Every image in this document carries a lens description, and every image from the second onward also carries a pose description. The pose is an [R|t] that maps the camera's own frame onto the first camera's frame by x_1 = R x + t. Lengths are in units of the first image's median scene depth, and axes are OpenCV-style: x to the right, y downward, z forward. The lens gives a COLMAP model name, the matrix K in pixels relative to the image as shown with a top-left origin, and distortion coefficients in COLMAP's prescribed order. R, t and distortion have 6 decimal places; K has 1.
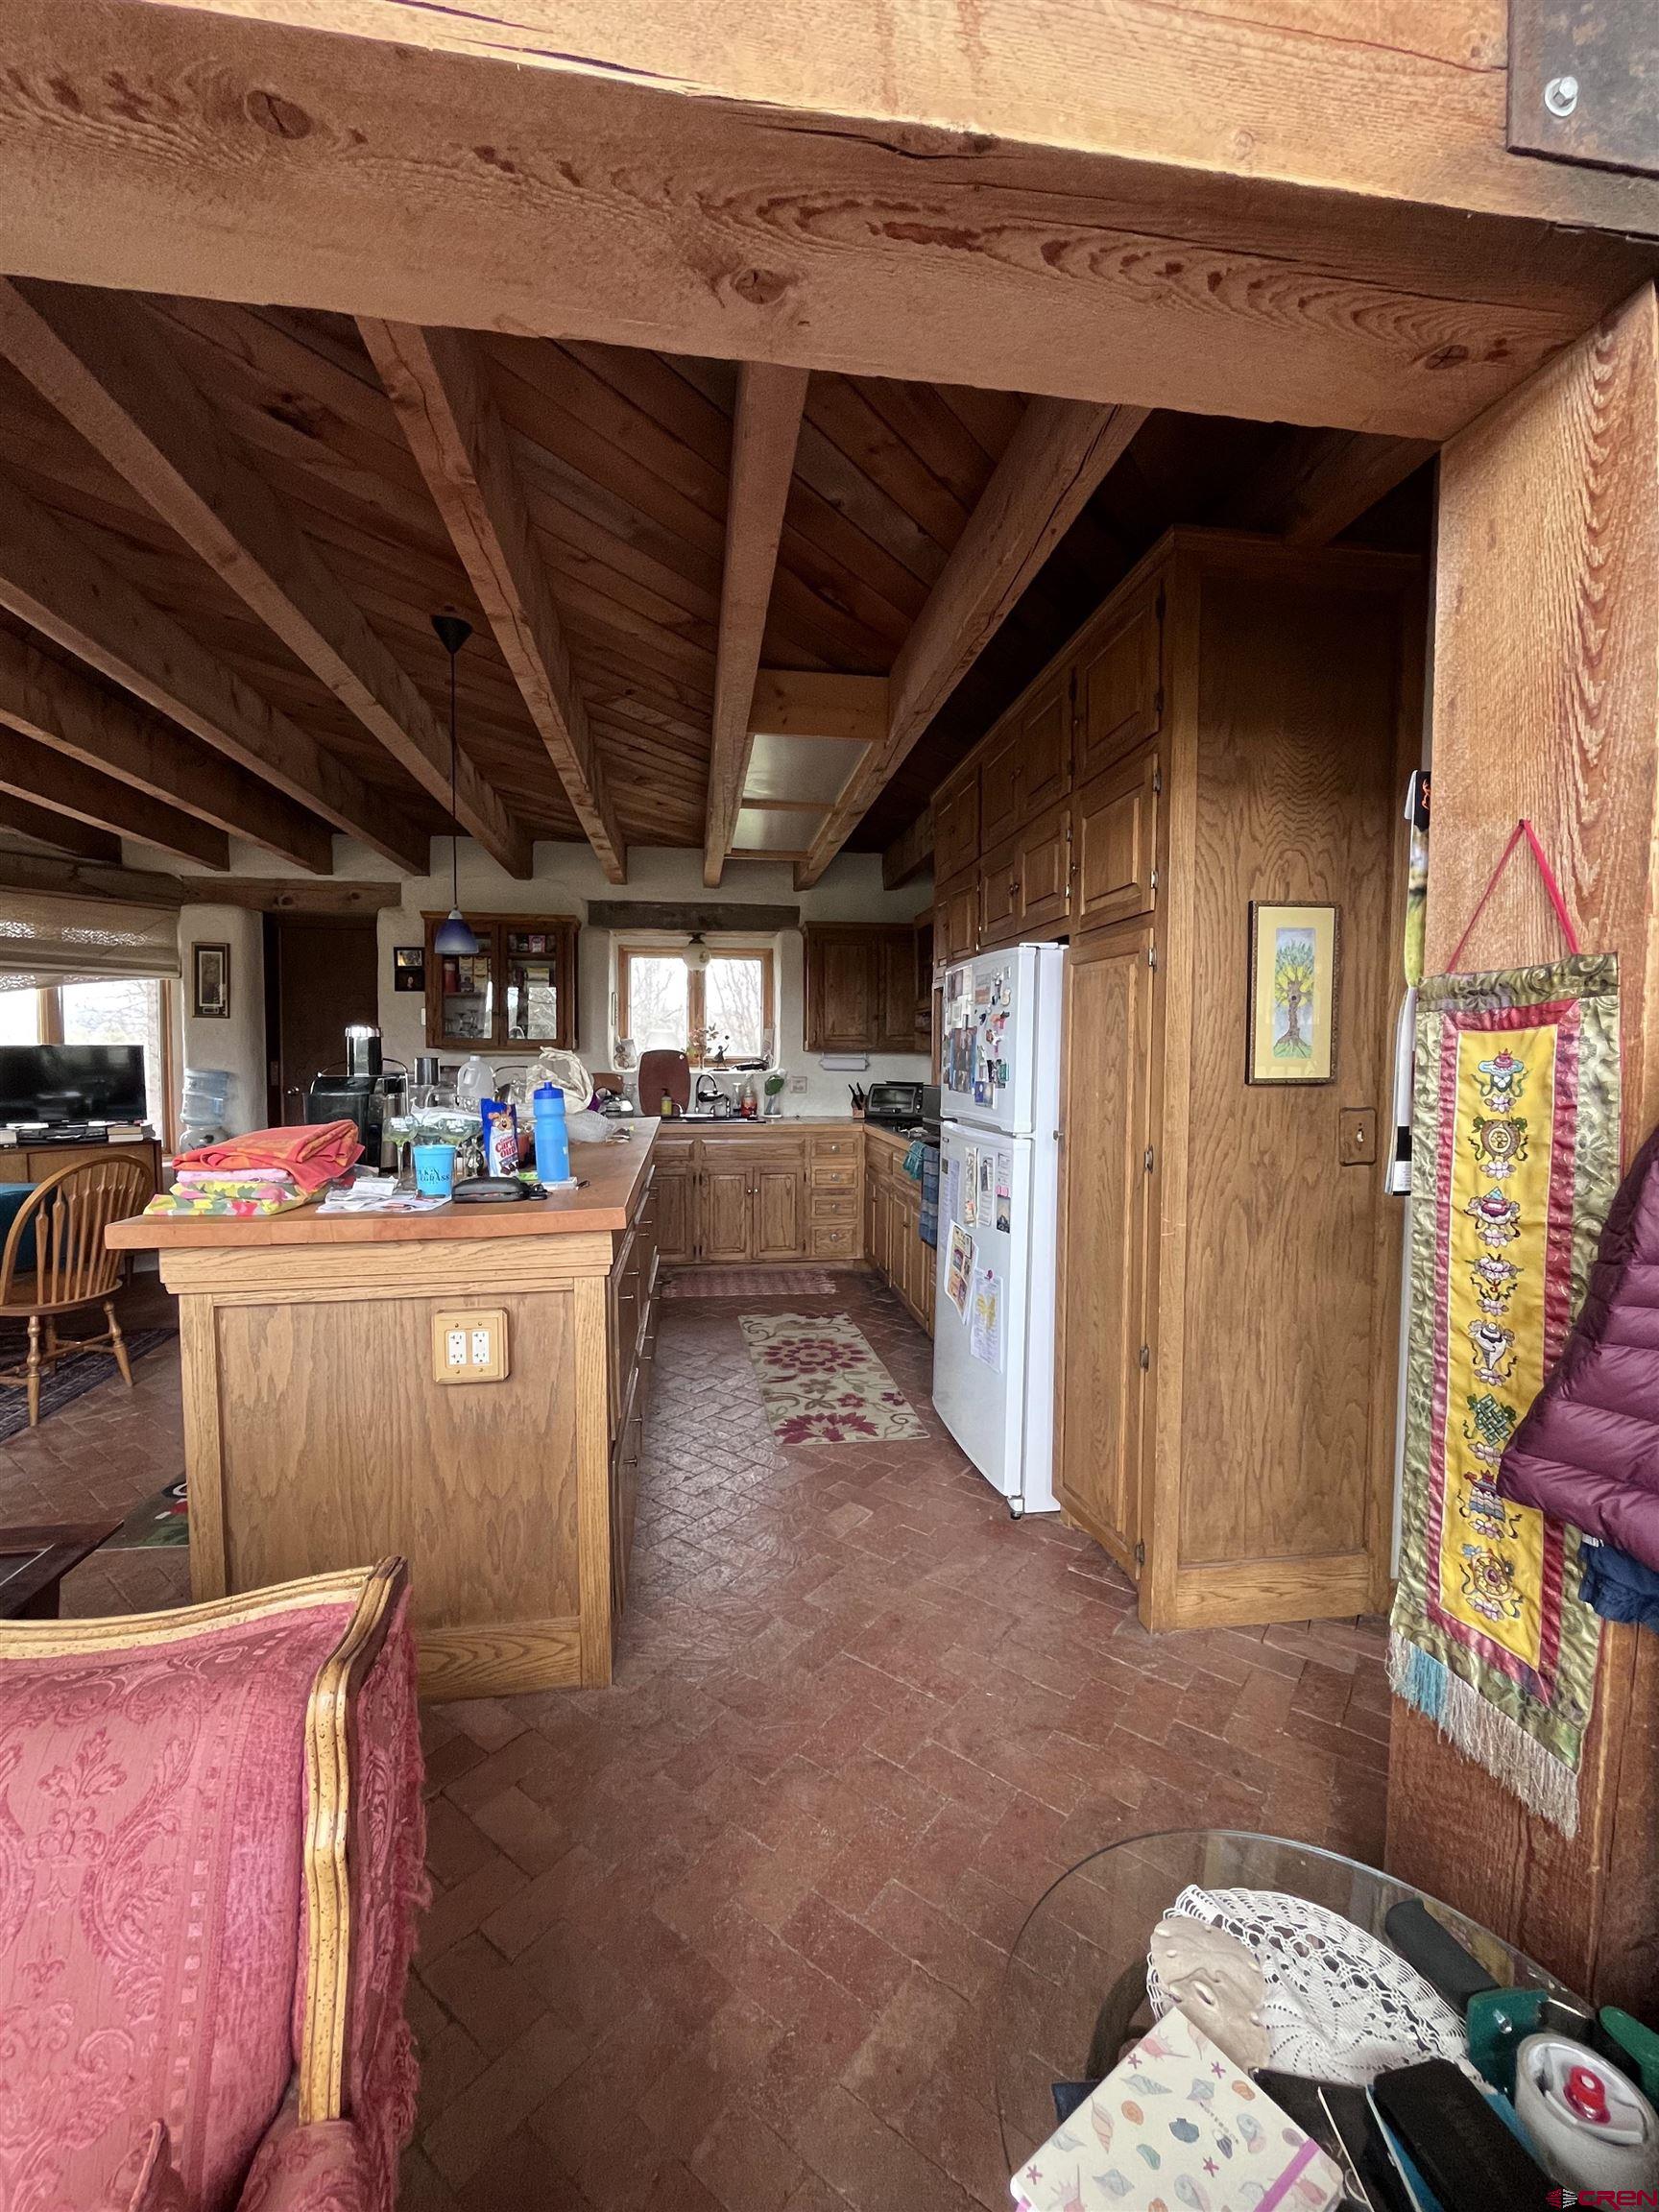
lens RADIAL K [[895.3, 0, 826.0], [0, 895.3, 1103.2], [0, 0, 1]] dist [-0.002465, -0.001105]
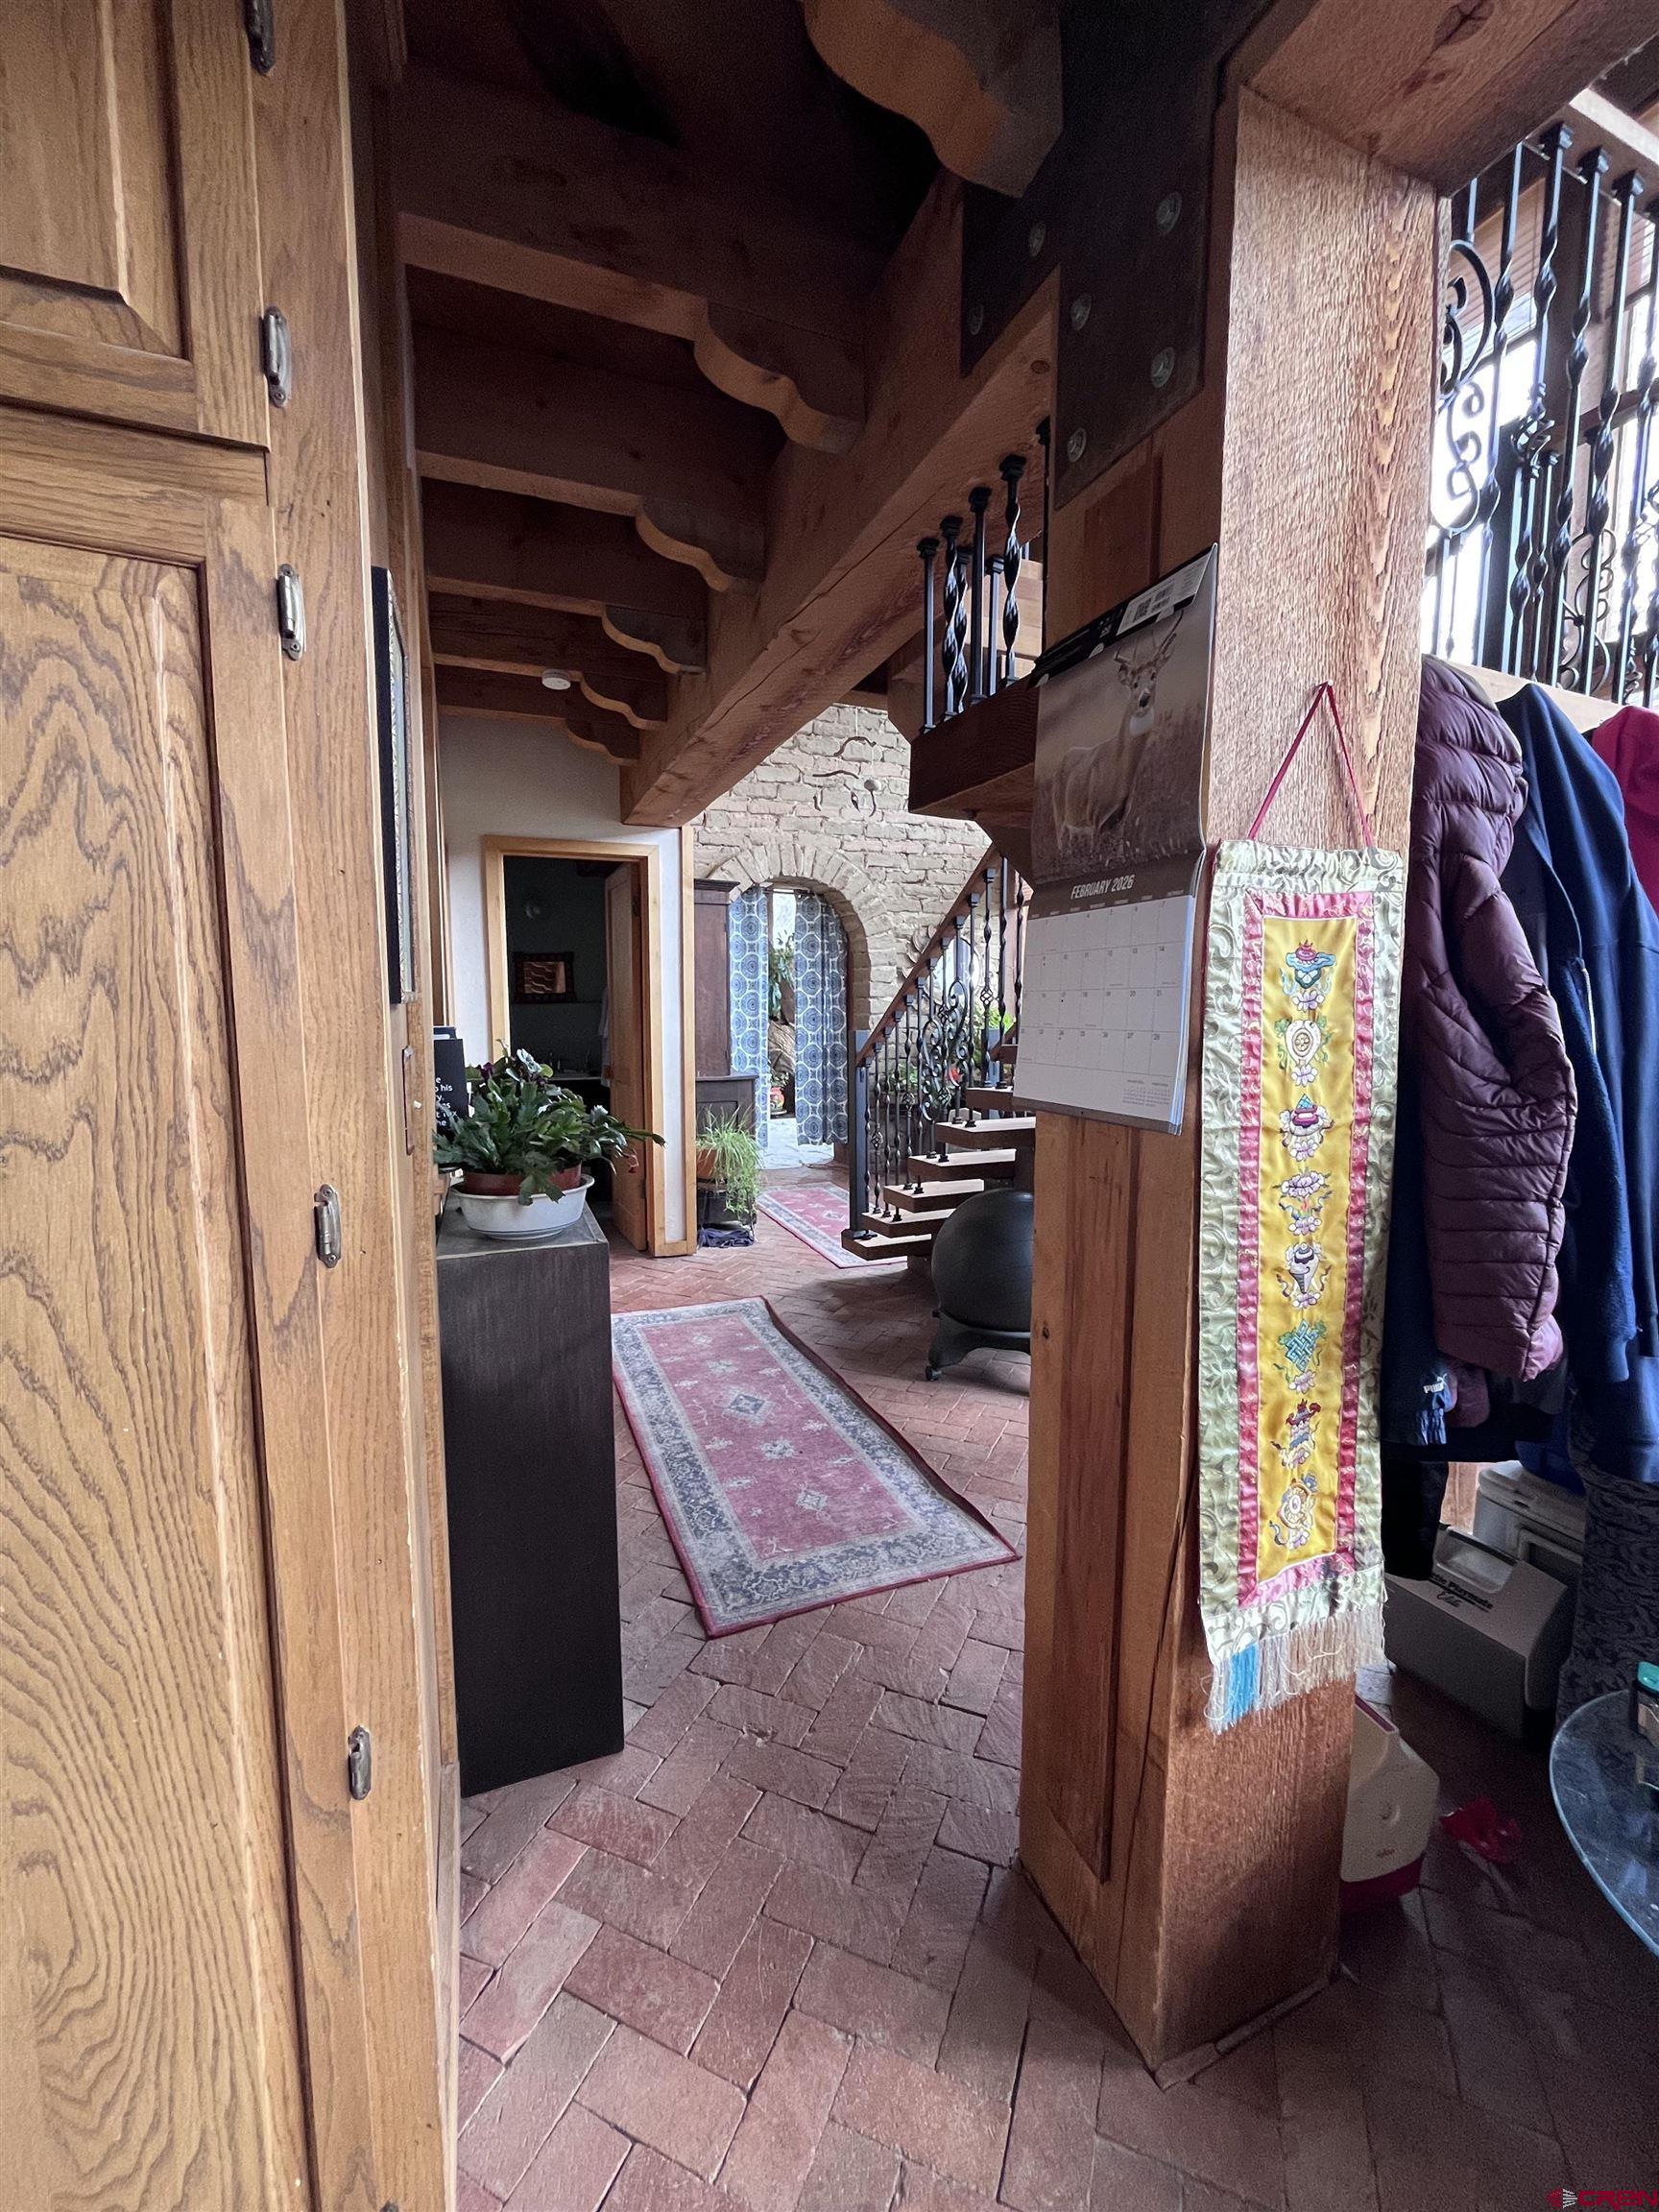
lens RADIAL K [[895.3, 0, 830.5], [0, 895.3, 1101.1], [0, 0, 1]] dist [-0.002465, -0.001105]
pose [[-0.227233, -0.104652, 0.968201, -0.013361], [0.047789, 0.991813, 0.118420, -0.027549], [-0.972667, 0.073179, -0.220371, 1.561127]]
